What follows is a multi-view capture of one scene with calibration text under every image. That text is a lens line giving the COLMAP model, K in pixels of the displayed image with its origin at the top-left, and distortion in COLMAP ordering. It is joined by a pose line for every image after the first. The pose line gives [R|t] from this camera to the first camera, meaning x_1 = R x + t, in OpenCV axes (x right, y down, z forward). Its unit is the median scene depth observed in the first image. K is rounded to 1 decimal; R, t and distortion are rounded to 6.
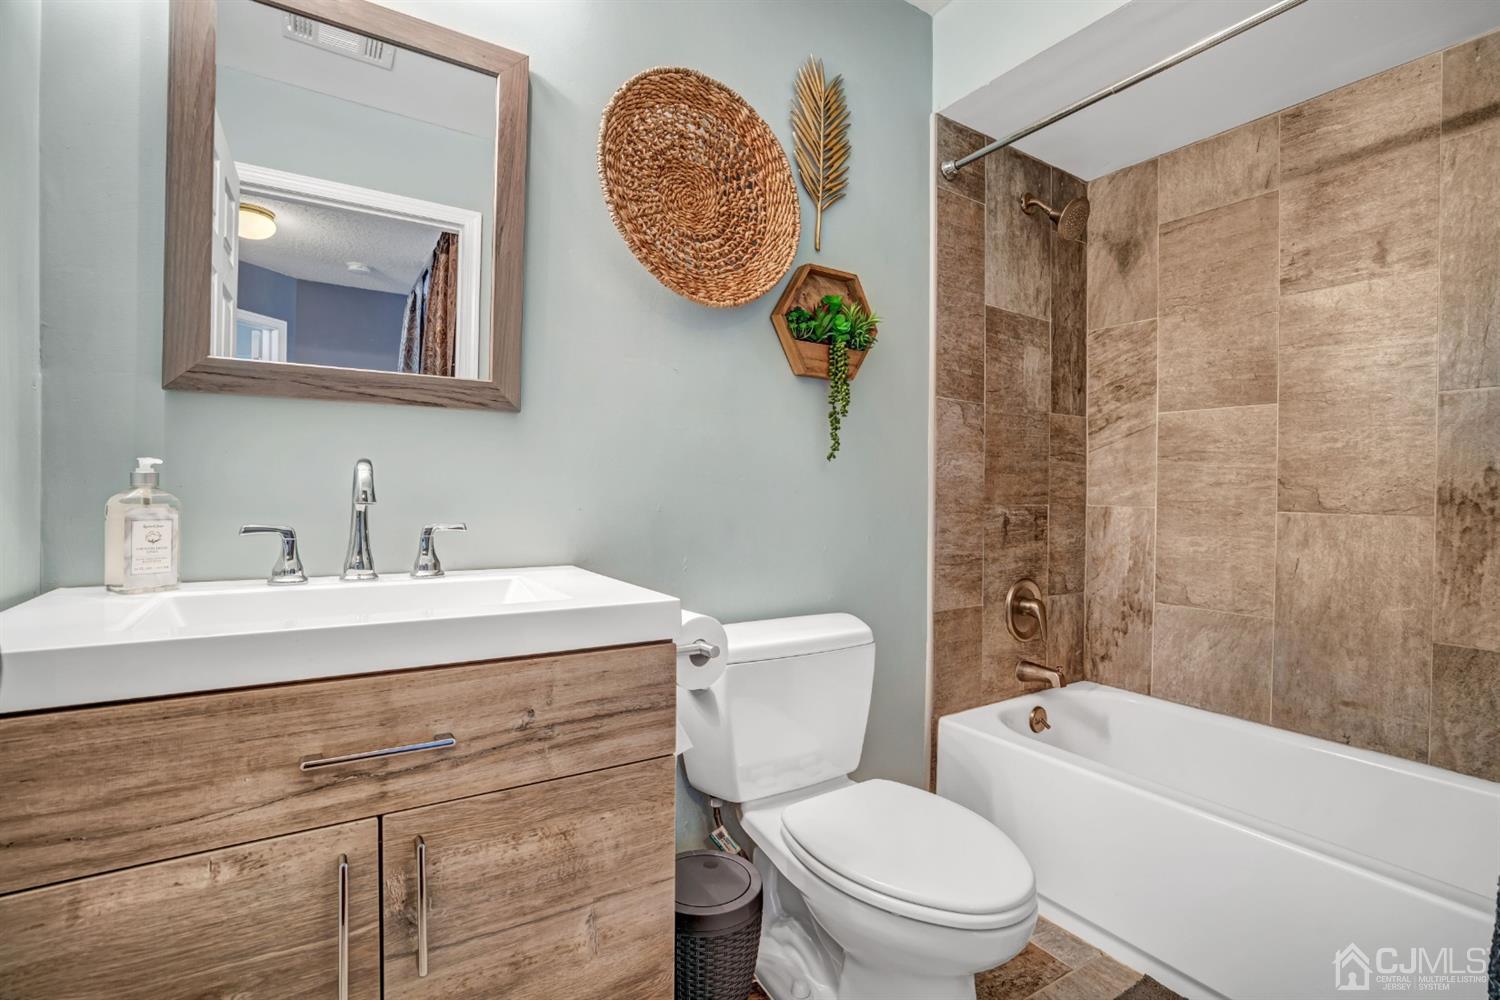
lens RADIAL K [[697.5, 0, 757.0], [0, 697.5, 499.1], [0, 0, 1]] dist [-0.054846, 0.018013]
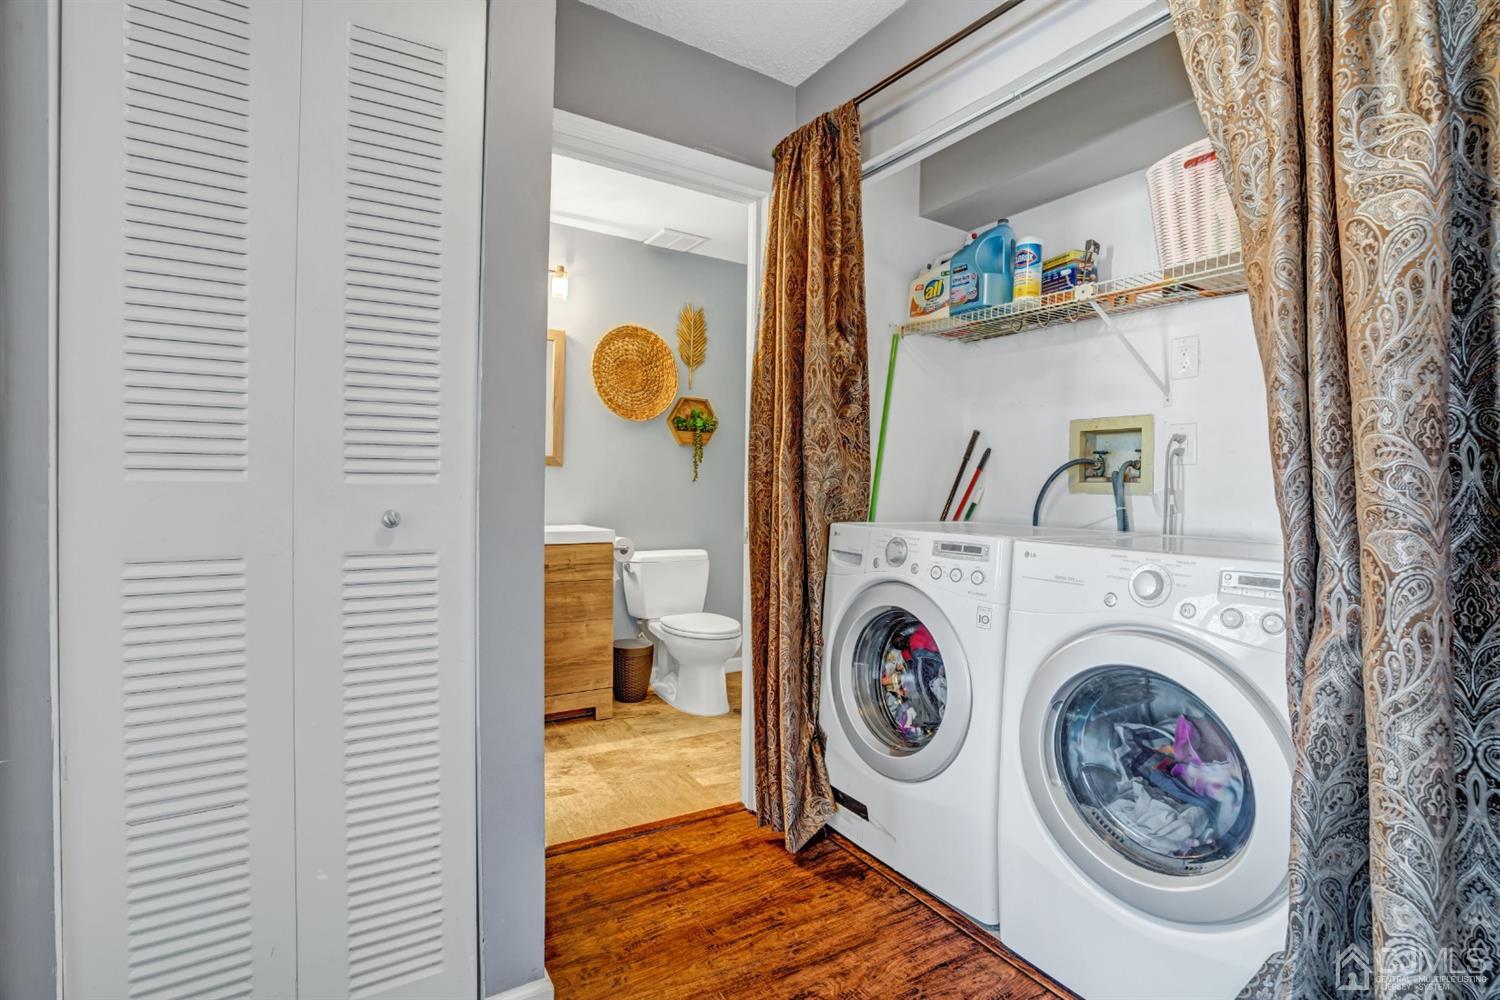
lens RADIAL K [[697.5, 0, 747.0], [0, 697.5, 495.9], [0, 0, 1]] dist [-0.054846, 0.018013]
pose [[0.999573, 0.000844, -0.029209, 0.366622], [-0.000940, 0.999994, -0.003284, -0.003599], [0.029206, 0.003310, 0.999568, -1.359345]]
